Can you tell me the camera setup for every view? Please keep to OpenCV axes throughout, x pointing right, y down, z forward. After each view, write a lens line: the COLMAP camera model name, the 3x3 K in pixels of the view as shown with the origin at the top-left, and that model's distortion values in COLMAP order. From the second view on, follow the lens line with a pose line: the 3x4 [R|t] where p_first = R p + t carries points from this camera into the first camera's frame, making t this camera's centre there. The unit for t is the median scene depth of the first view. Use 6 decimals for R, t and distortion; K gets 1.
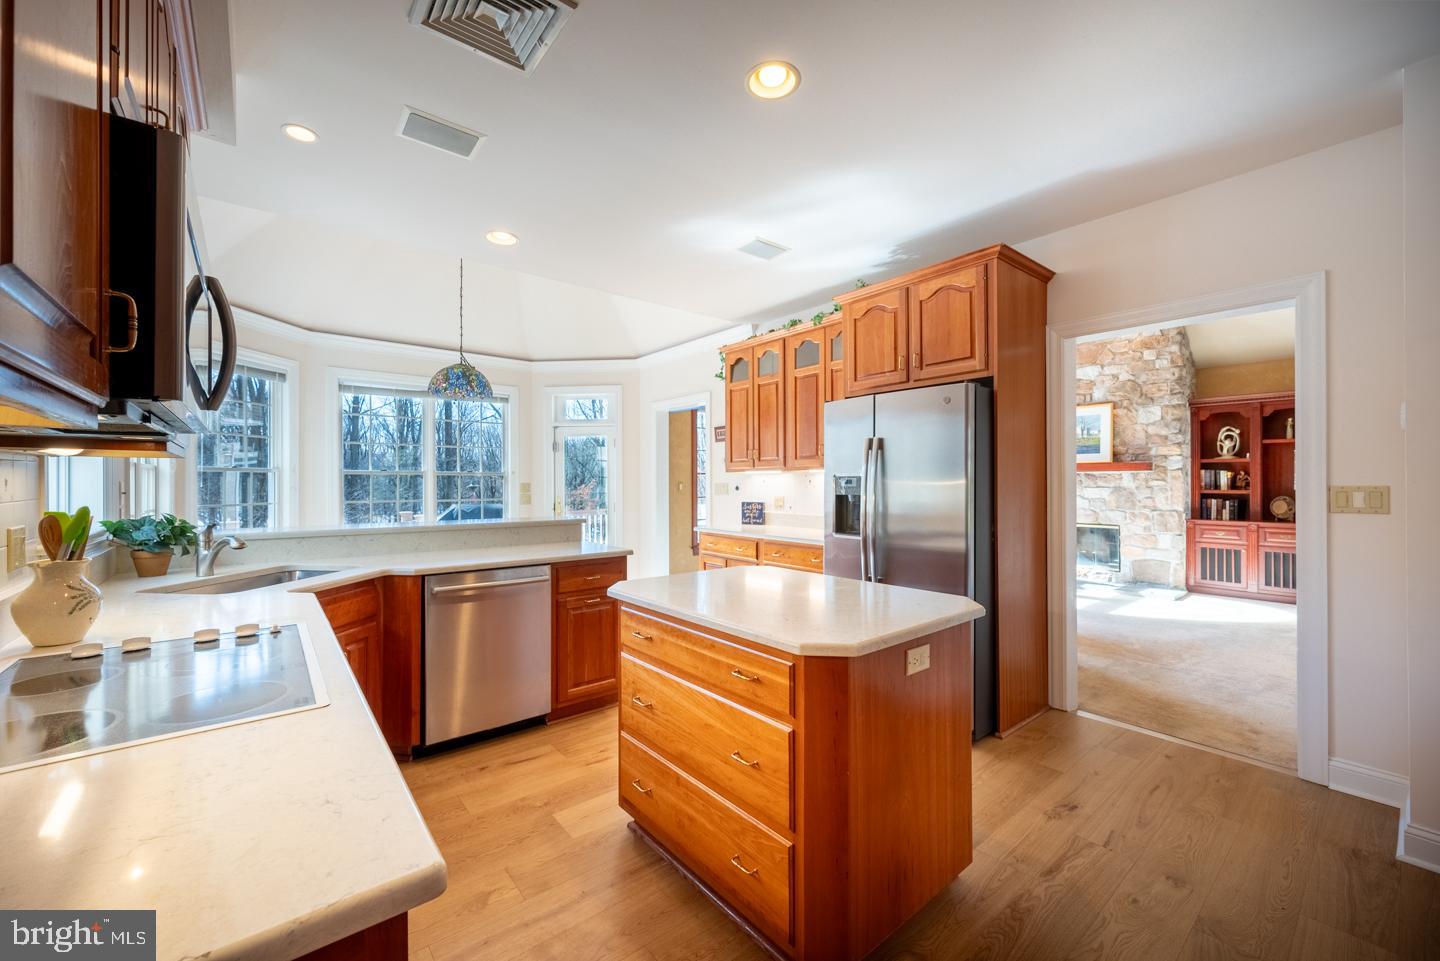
lens RADIAL K [[561.9, 0, 720.1], [0, 561.9, 482.0], [0, 0, 1]] dist [-0.001925, -0.000513]
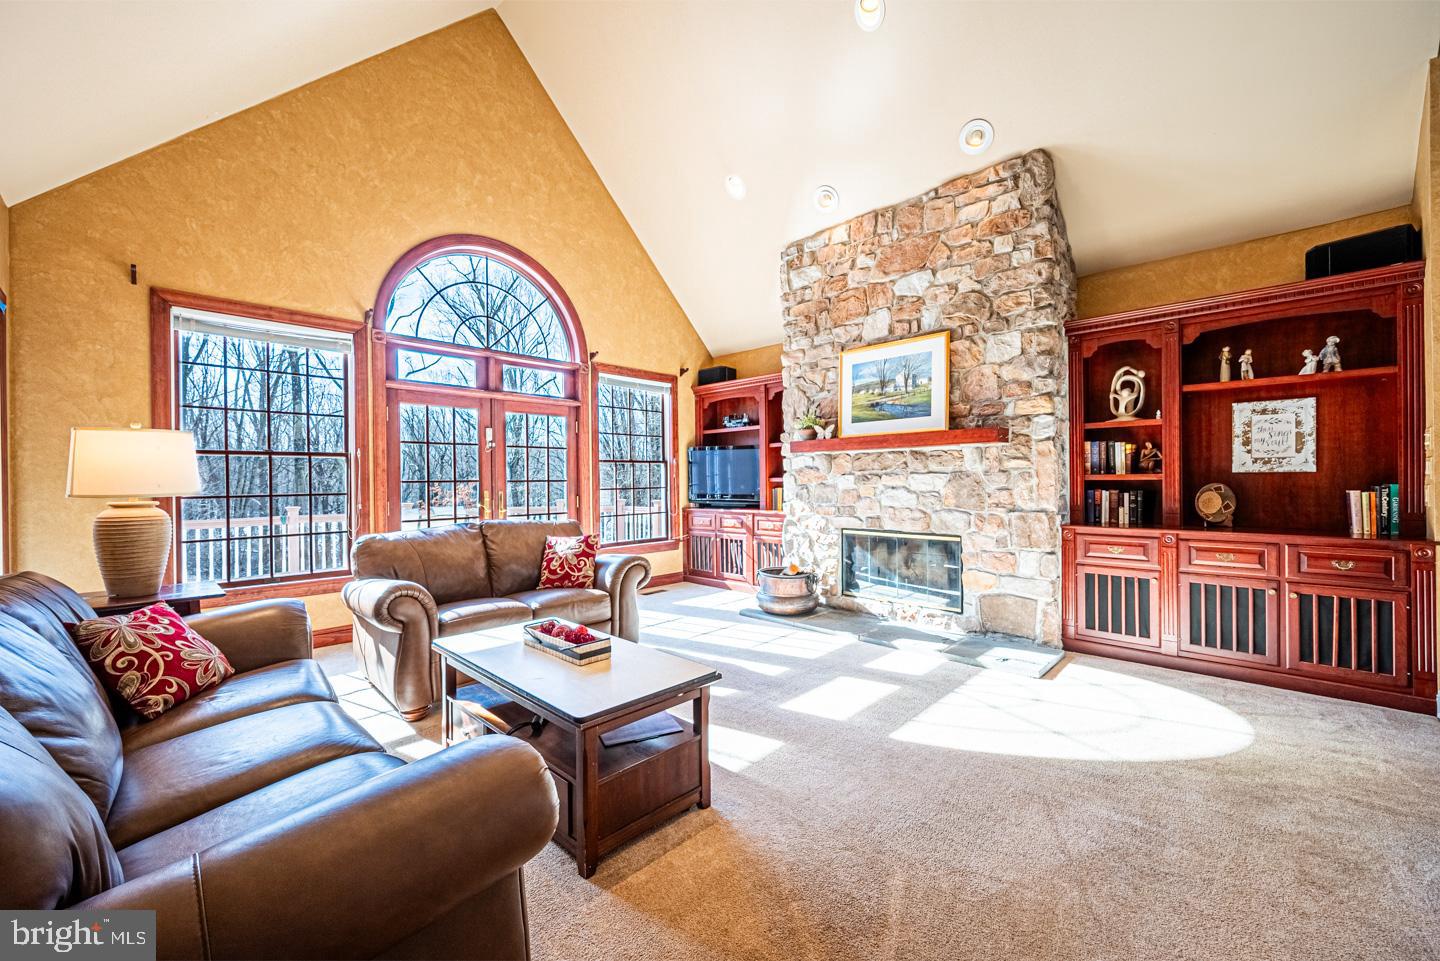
lens RADIAL K [[561.9, 0, 715.5], [0, 561.9, 483.2], [0, 0, 1]] dist [-0.001925, -0.000513]
pose [[0.993340, -0.007868, 0.114948, 0.406073], [0.007603, 0.999967, 0.002742, 0.018484], [-0.114965, -0.001850, 0.993368, 0.461215]]
